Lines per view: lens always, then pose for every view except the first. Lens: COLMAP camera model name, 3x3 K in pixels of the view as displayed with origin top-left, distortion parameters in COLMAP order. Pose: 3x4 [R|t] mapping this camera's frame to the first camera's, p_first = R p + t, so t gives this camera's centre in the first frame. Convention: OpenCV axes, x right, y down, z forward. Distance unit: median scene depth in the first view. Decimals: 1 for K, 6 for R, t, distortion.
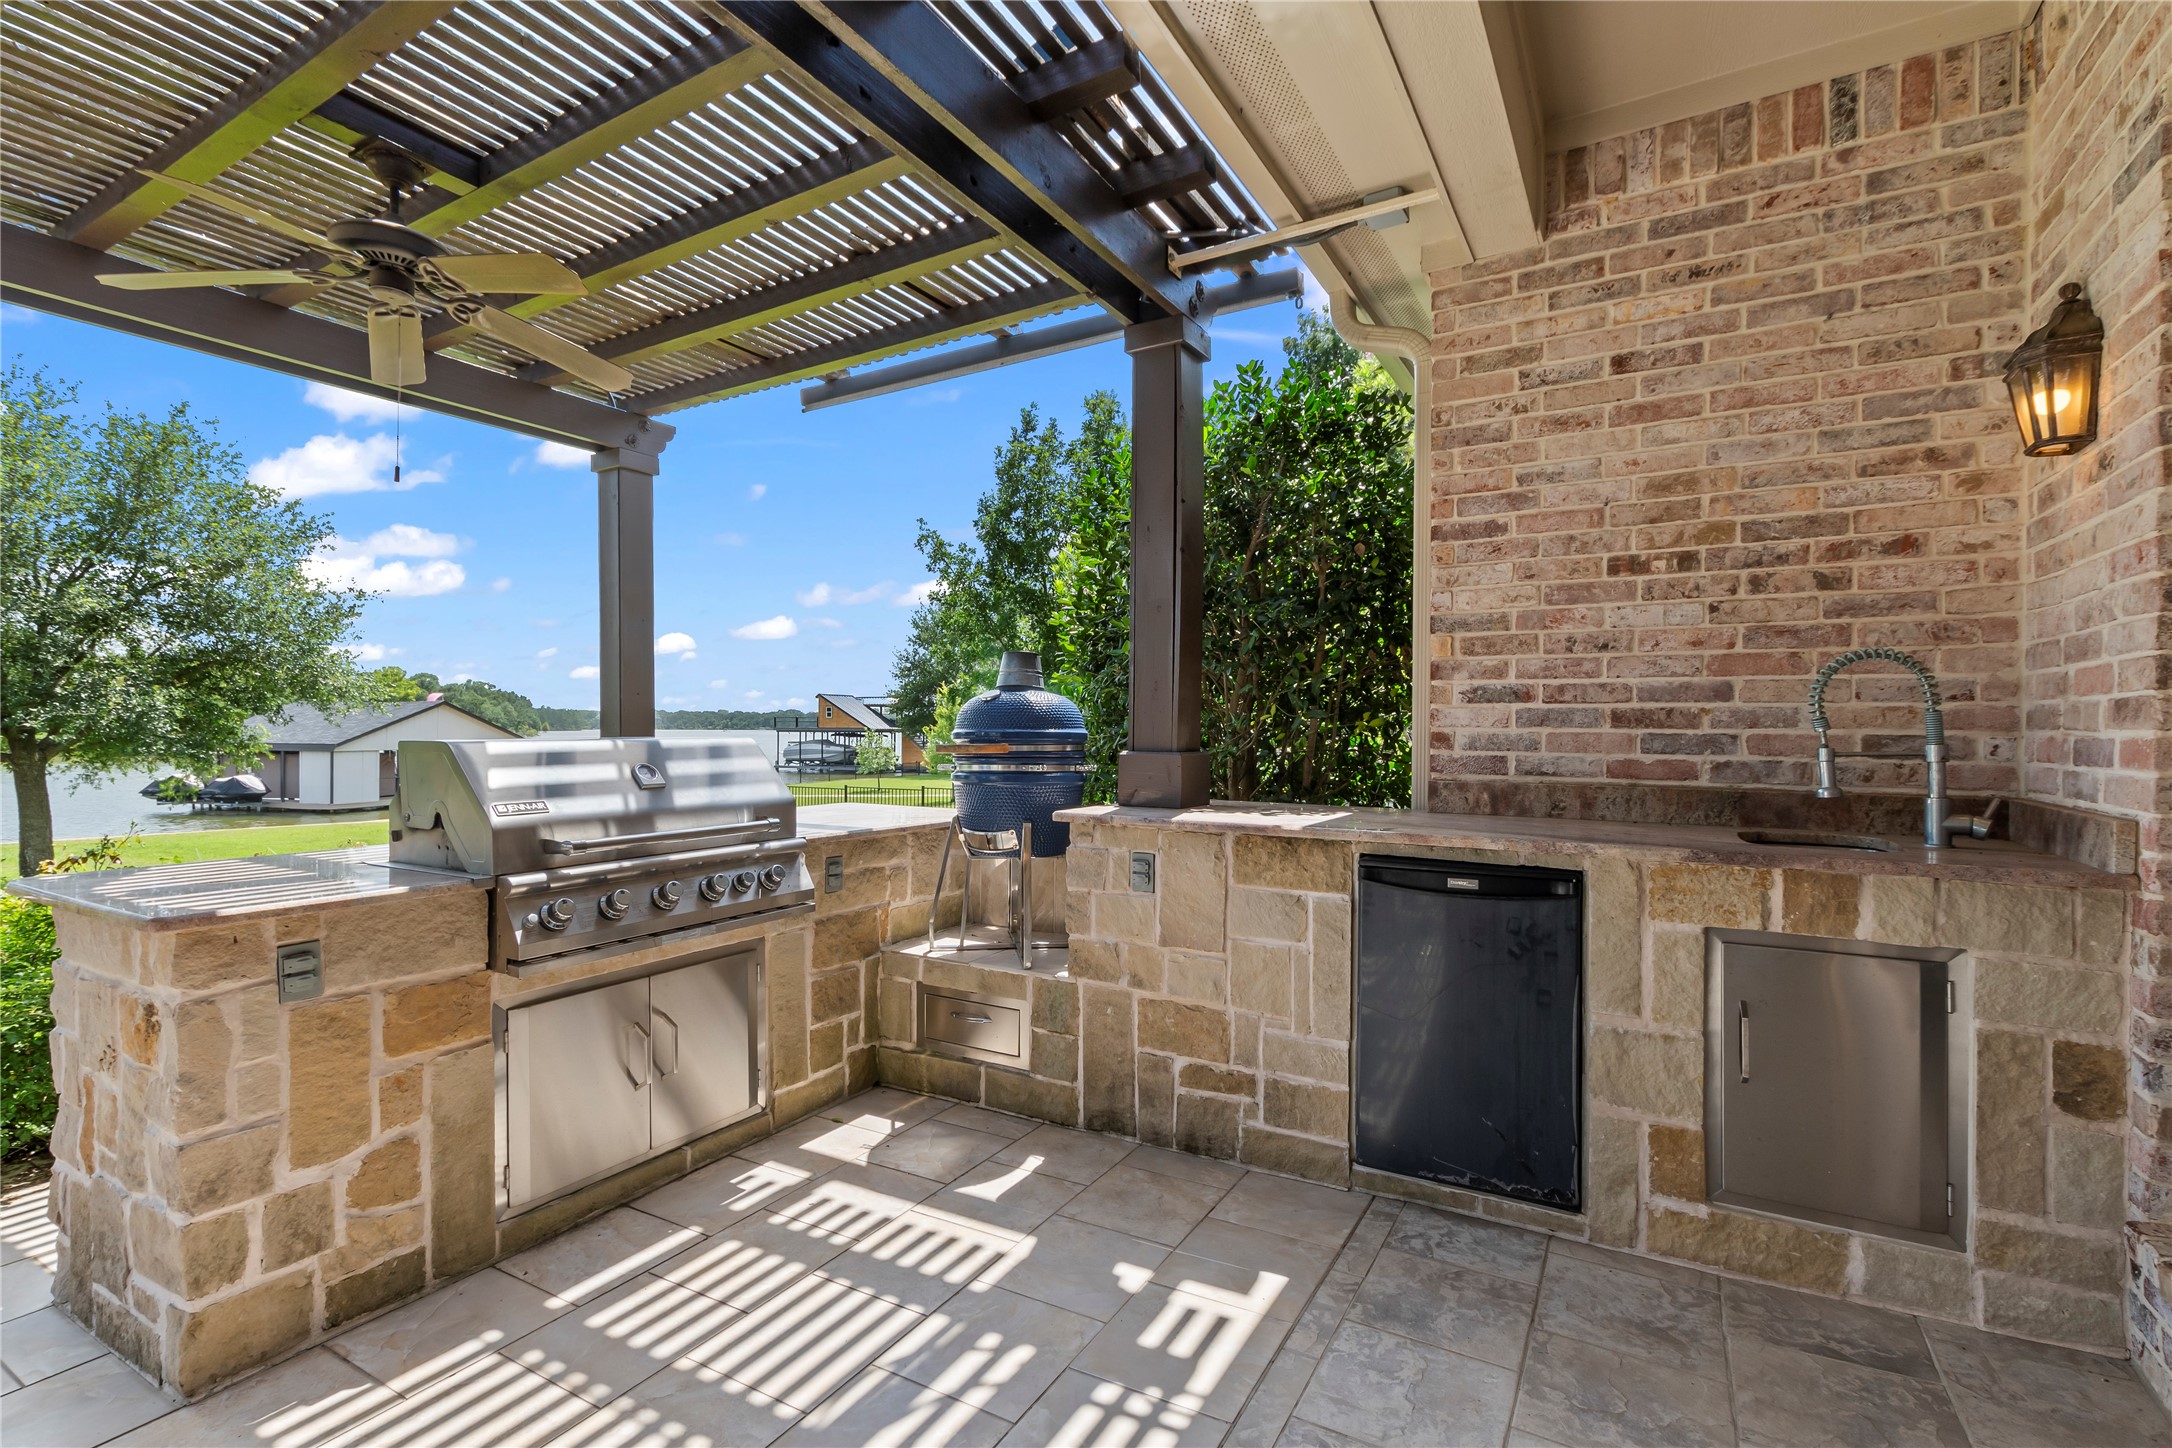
lens RADIAL K [[964.4, 0, 1086.0], [0, 964.4, 724.0], [0, 0, 1]] dist [0.000004, -0.000170]
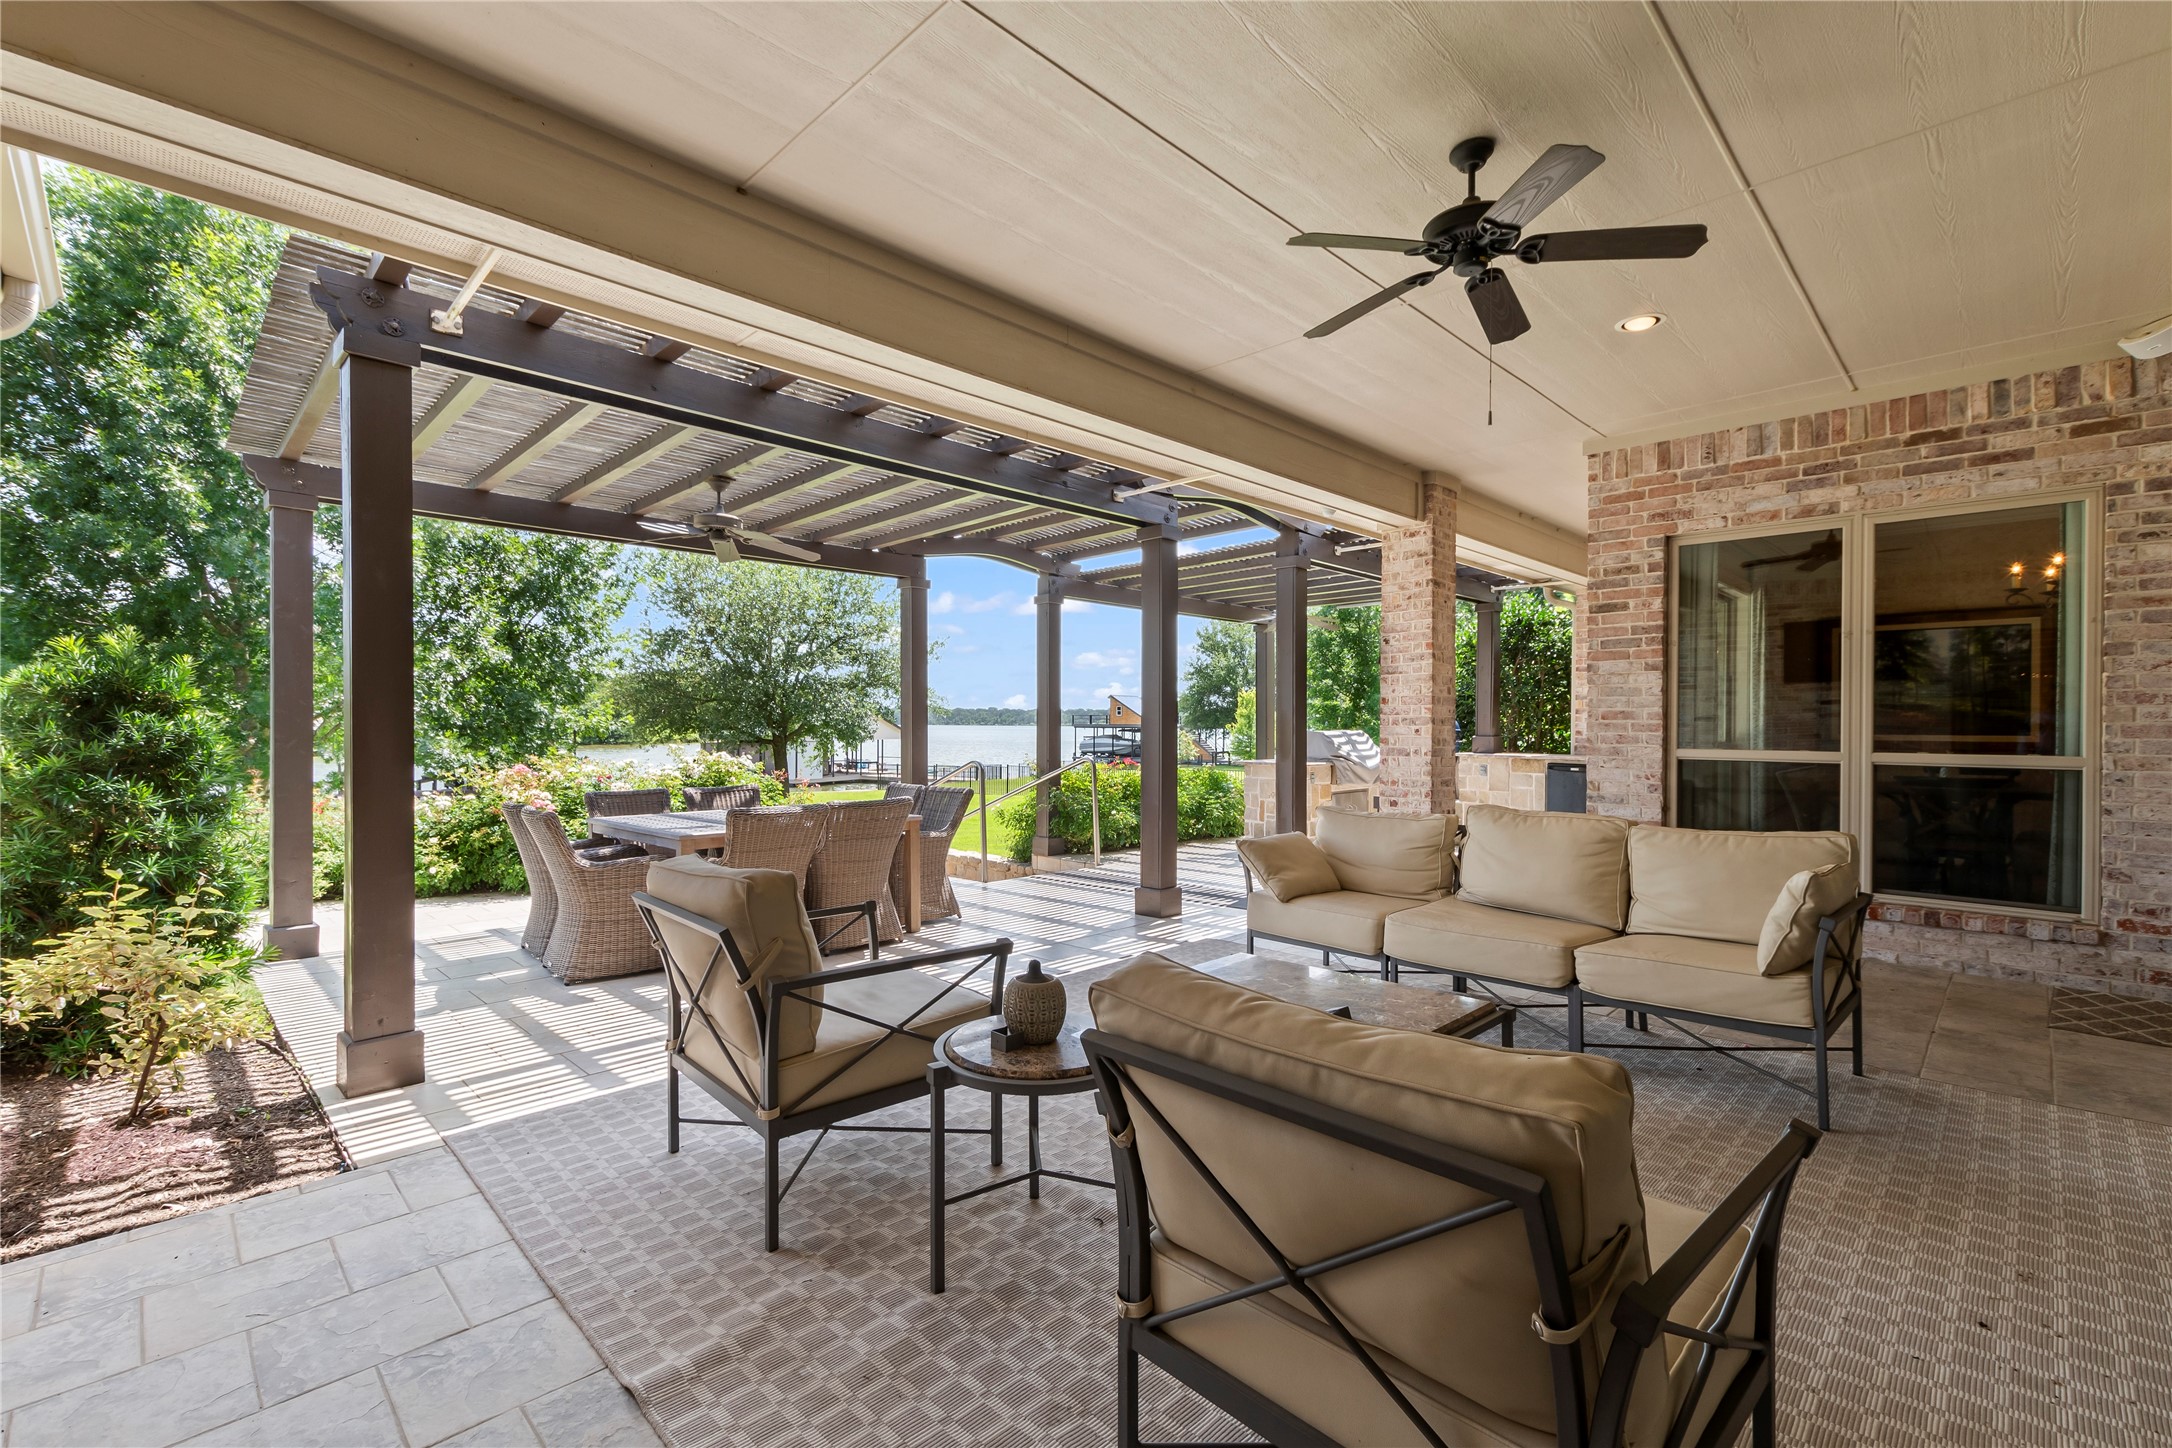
lens RADIAL K [[929.7, 0, 1080.6], [0, 929.7, 729.6], [0, 0, 1]] dist [0.008876, -0.005360]
pose [[0.963851, 0.001499, -0.266436, -0.059665], [0.001211, 0.999949, 0.010004, -0.004275], [0.266438, -0.009965, 0.963801, -0.352297]]
